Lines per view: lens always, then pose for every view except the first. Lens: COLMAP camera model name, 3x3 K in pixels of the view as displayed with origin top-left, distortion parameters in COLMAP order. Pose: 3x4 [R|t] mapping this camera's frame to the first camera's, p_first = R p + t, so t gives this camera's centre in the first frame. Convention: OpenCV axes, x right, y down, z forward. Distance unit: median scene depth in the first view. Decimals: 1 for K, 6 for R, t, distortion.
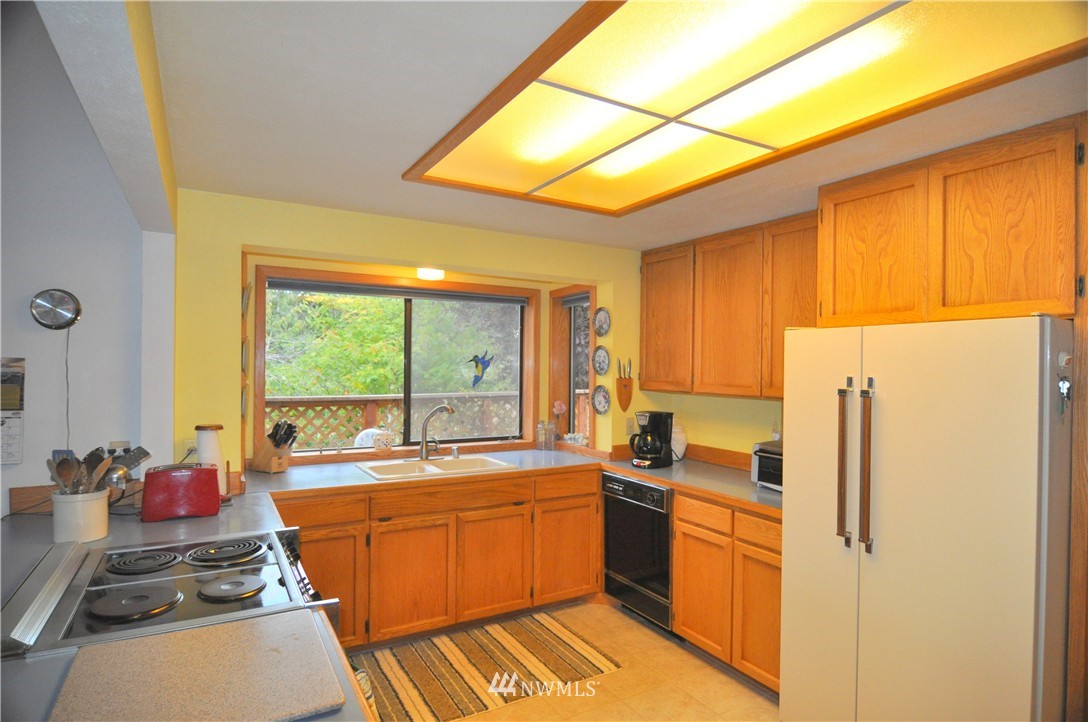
lens RADIAL K [[577.8, 0, 544.0], [0, 577.8, 361.0], [0, 0, 1]] dist [-0.013384, -0.000357]
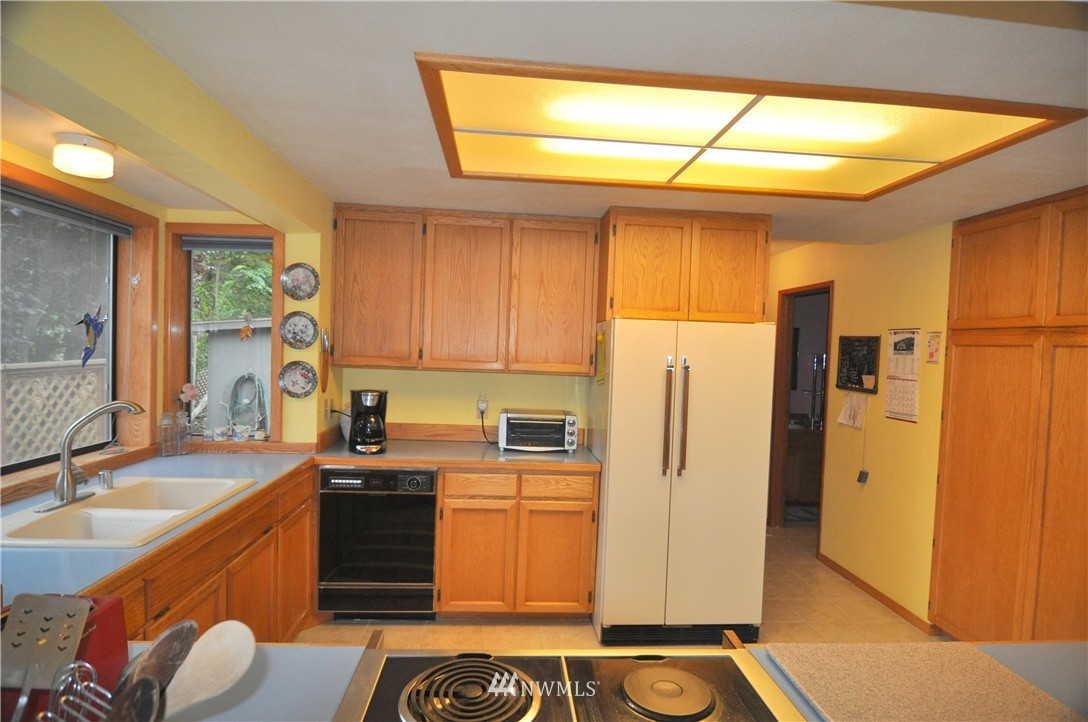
lens RADIAL K [[591.5, 0, 544.0], [0, 591.5, 361.0], [0, 0, 1]] dist [0.001765, -0.000067]
pose [[0.444661, -0.016597, 0.895545, -0.539850], [-0.038660, 0.998541, 0.037701, -0.002461], [-0.894864, -0.051385, 0.443371, 0.373985]]
